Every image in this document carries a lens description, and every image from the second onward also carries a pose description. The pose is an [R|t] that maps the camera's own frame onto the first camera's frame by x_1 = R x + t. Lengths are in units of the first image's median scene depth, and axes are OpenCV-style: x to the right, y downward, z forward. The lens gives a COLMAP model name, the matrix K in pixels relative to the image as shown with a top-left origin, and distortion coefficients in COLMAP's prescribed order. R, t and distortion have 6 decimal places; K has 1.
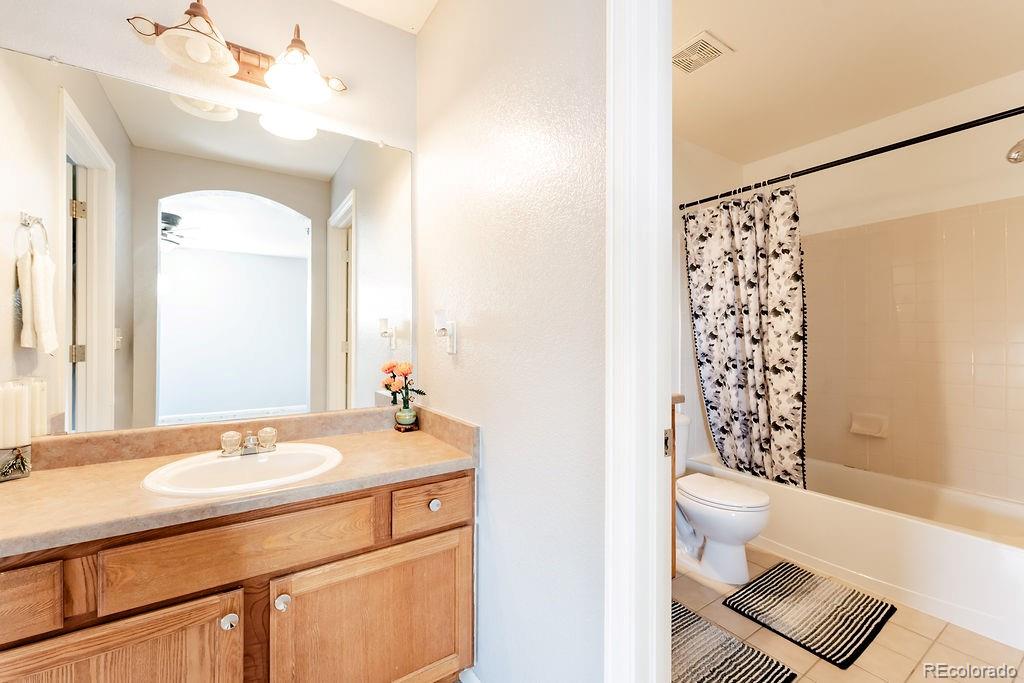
lens RADIAL K [[419.7, 0, 519.2], [0, 419.7, 341.4], [0, 0, 1]] dist [-0.003232, -0.001120]
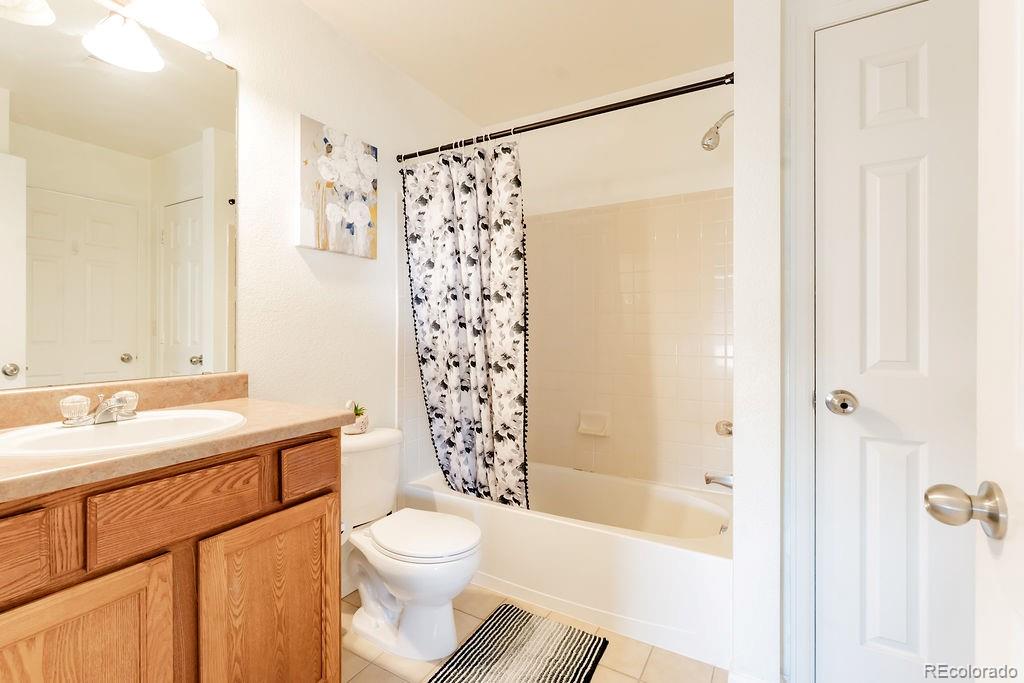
lens RADIAL K [[437.7, 0, 510.8], [0, 437.7, 336.6], [0, 0, 1]] dist [-0.012647, -0.000007]
pose [[0.901191, -0.005369, 0.433389, 0.259823], [0.001532, 0.999956, 0.009202, -0.000216], [-0.433419, -0.007629, 0.901160, 0.217413]]
